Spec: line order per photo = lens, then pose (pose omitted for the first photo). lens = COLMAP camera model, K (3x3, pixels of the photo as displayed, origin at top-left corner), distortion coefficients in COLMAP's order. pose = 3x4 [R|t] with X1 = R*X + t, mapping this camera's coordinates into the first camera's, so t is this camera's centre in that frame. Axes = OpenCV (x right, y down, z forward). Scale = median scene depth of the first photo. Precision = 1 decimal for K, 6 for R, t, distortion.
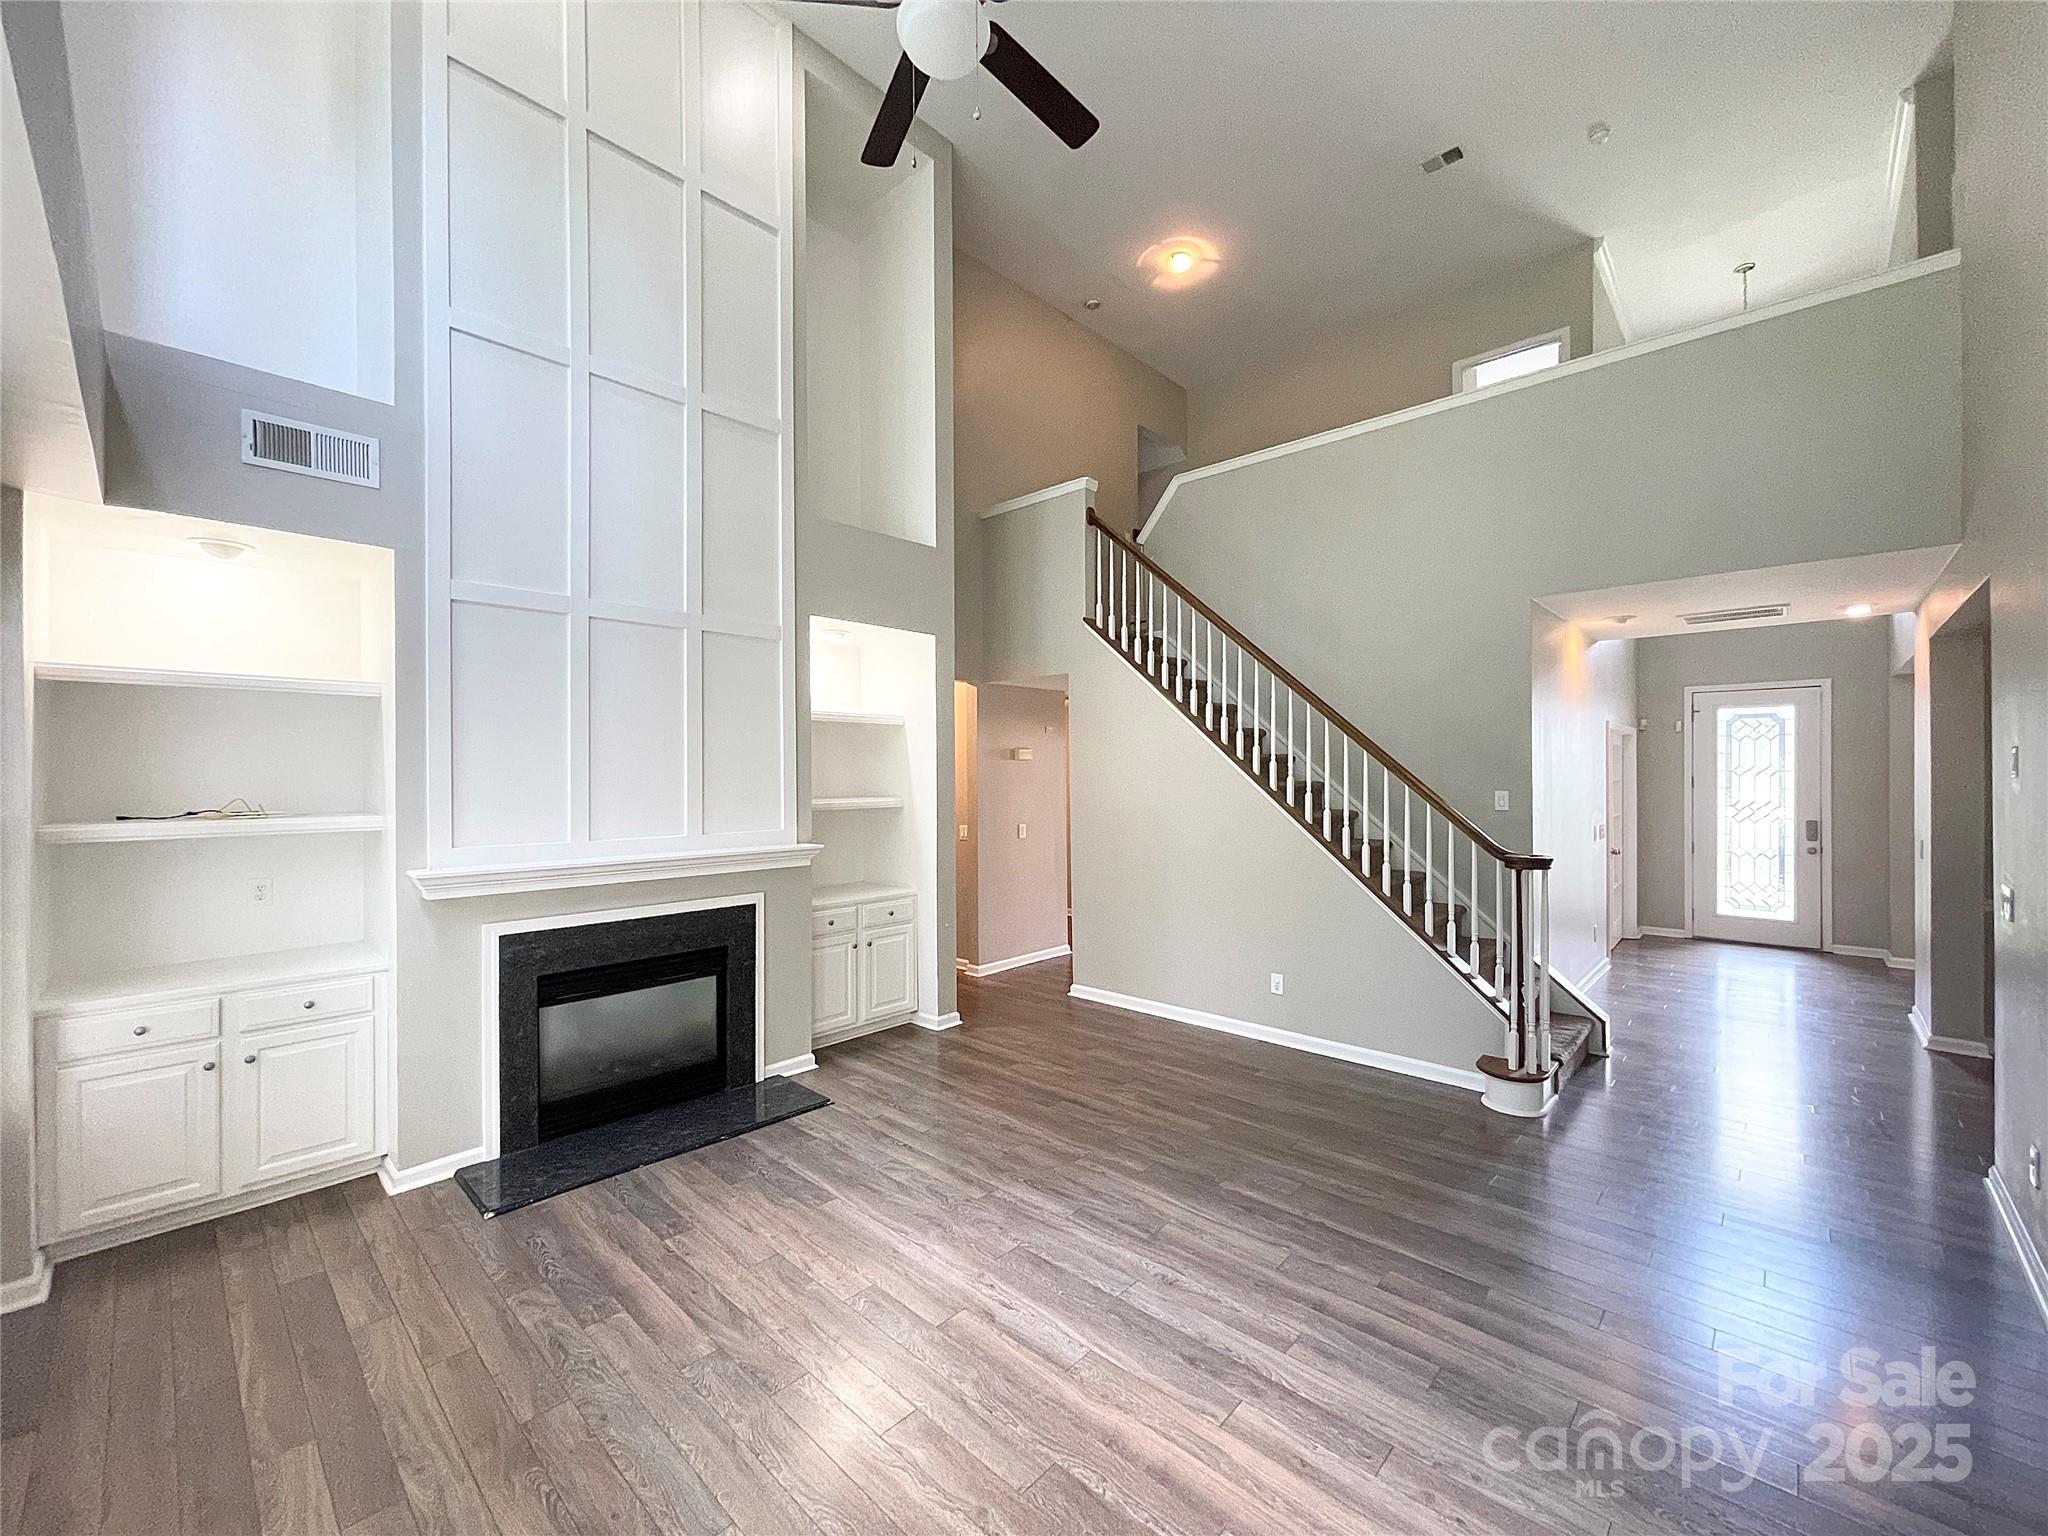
lens RADIAL K [[824.4, 0, 1018.5], [0, 824.4, 773.3], [0, 0, 1]] dist [-0.002375, -0.000130]
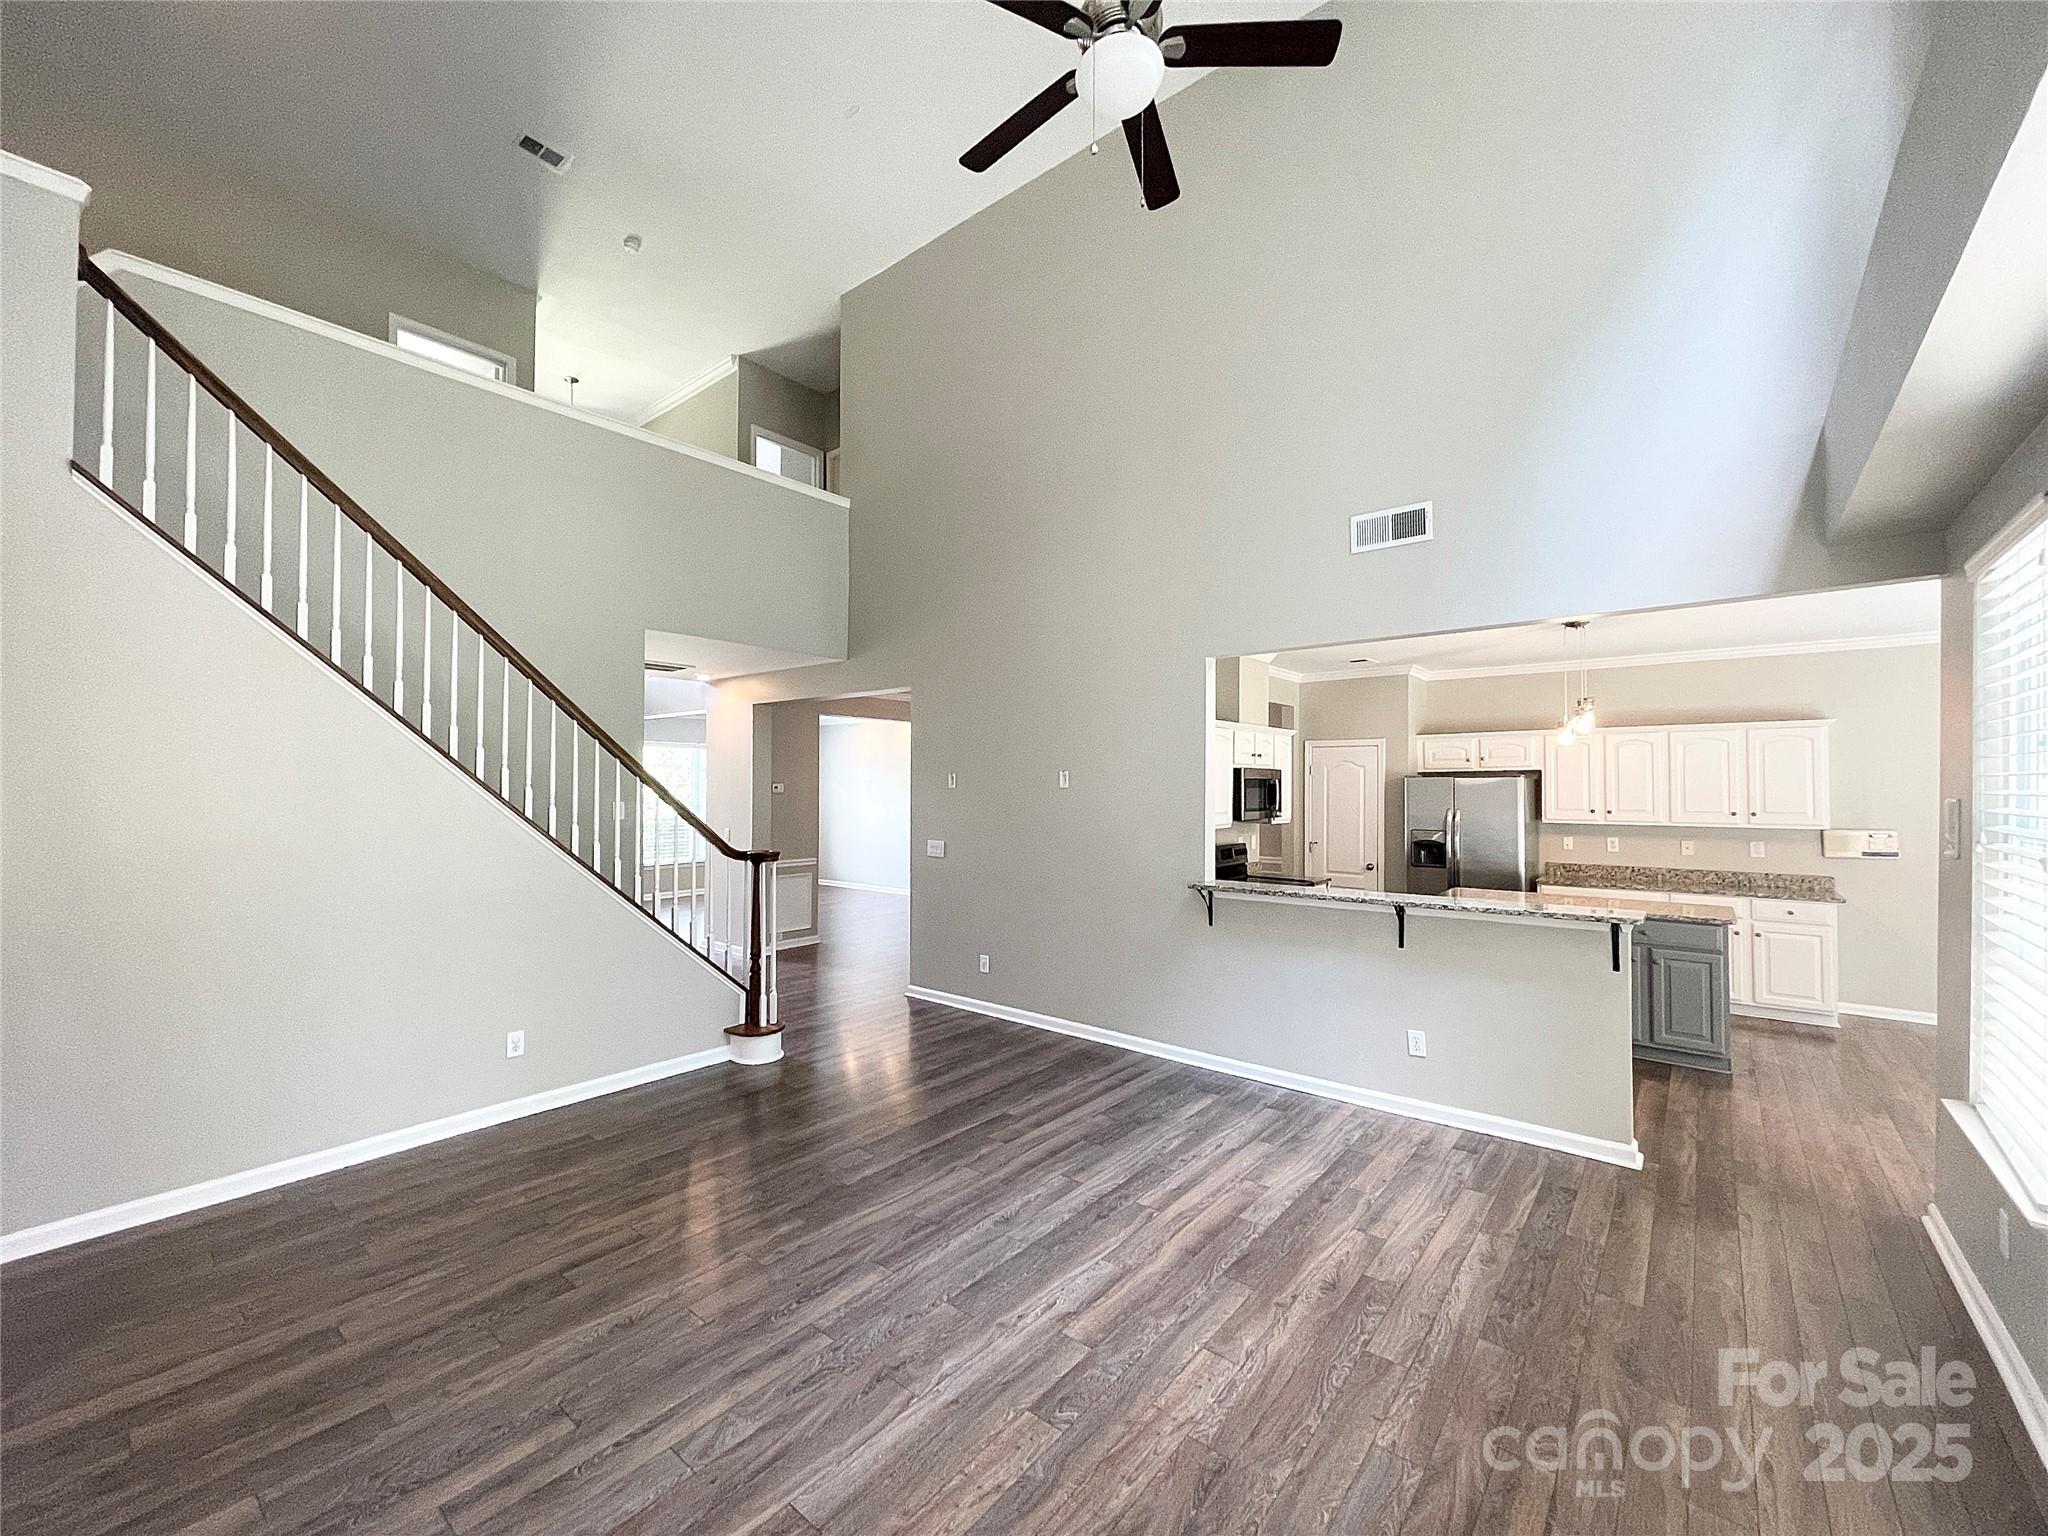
lens RADIAL K [[825.6, 0, 1015.8], [0, 825.6, 771.8], [0, 0, 1]] dist [-0.017402, 0.012174]
pose [[-0.063230, 0.024320, 0.997703, -0.602924], [-0.002790, 0.999695, -0.024545, 0.009115], [-0.997995, -0.004335, -0.063143, 0.646771]]
